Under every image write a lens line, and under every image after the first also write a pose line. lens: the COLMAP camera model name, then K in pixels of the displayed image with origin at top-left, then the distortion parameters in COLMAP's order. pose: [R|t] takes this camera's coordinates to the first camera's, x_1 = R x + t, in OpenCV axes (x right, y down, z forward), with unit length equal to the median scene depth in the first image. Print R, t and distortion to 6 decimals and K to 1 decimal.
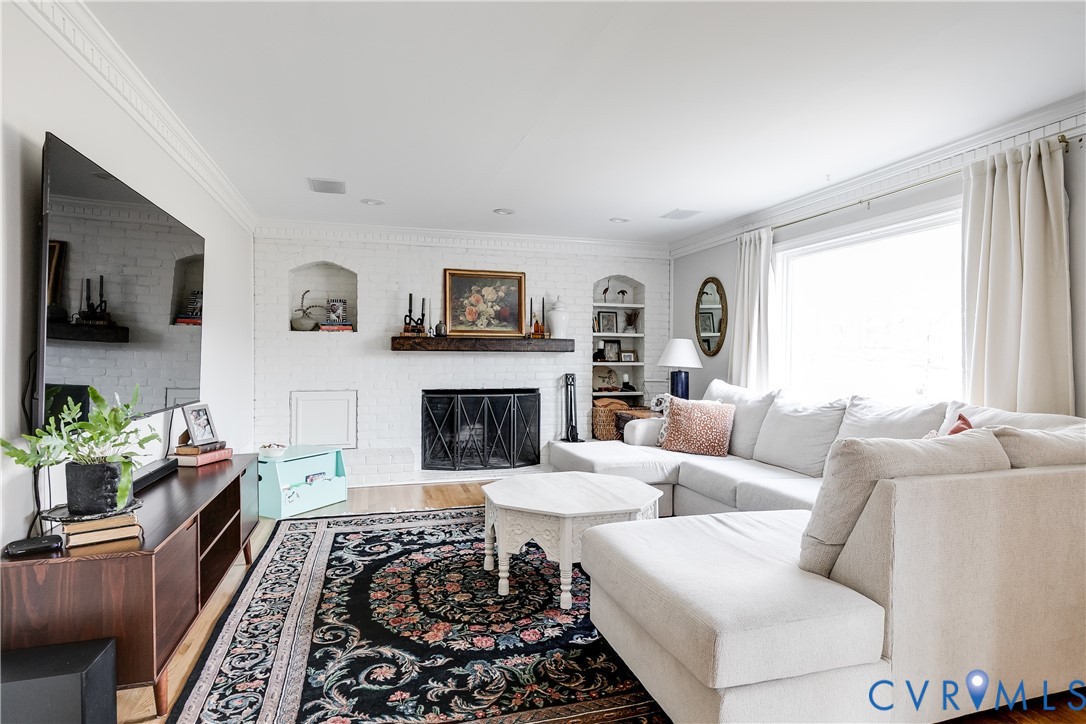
lens RADIAL K [[610.8, 0, 544.6], [0, 610.8, 362.2], [0, 0, 1]] dist [0.001355, -0.001770]
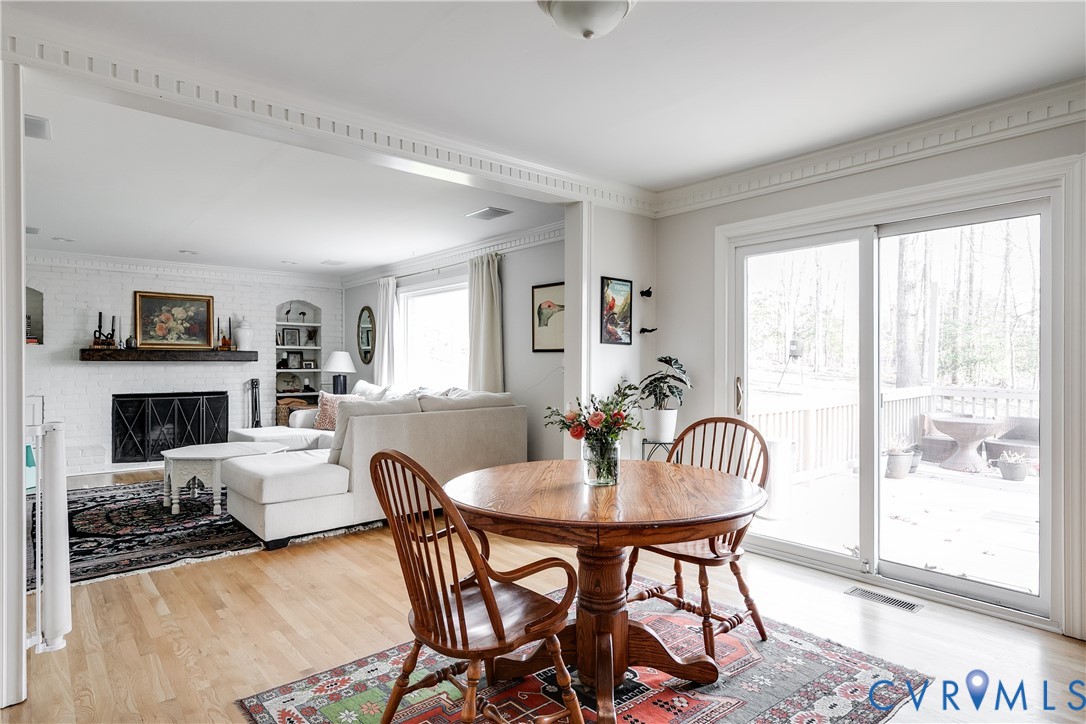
lens RADIAL K [[610.8, 0, 541.7], [0, 610.8, 362.9], [0, 0, 1]] dist [0.001355, -0.001770]
pose [[0.913900, -0.005568, 0.405902, 0.076008], [0.010335, 0.999901, -0.009553, 0.004844], [-0.405808, 0.012925, 0.913867, -0.401096]]
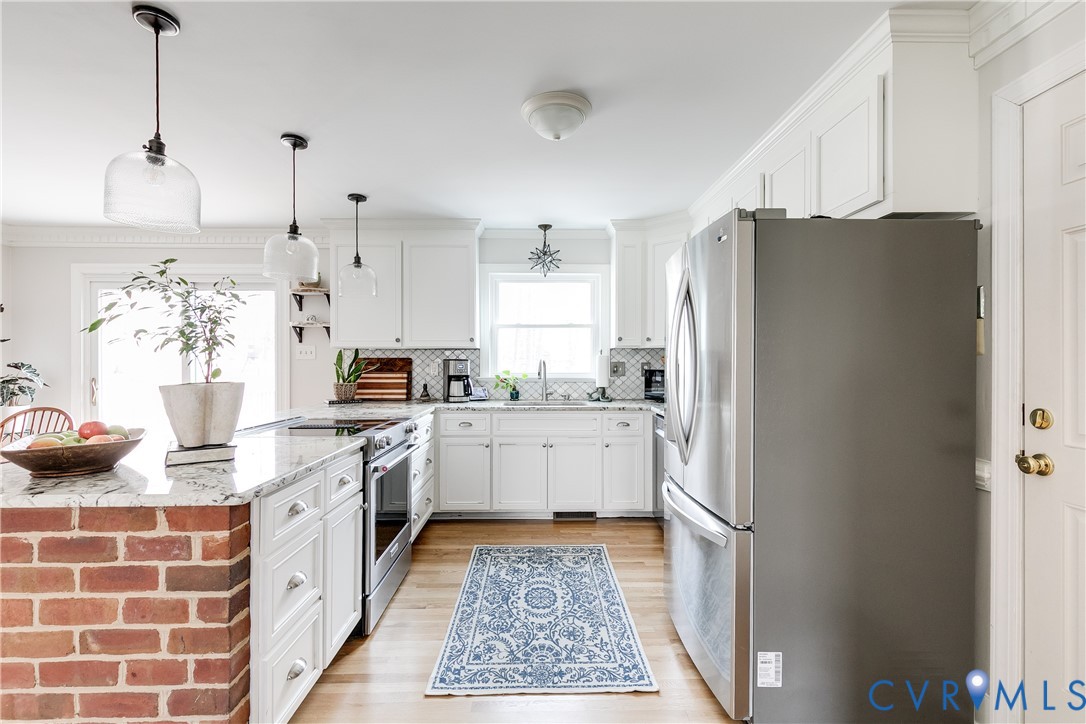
lens RADIAL K [[488.3, 0, 546.2], [0, 488.3, 360.5], [0, 0, 1]] dist [-0.000305, 0.000423]
pose [[0.251694, -0.000986, 0.967806, 0.016883], [0.012548, 0.999919, -0.002244, 0.000523], [-0.967726, 0.012709, 0.251686, -0.698380]]
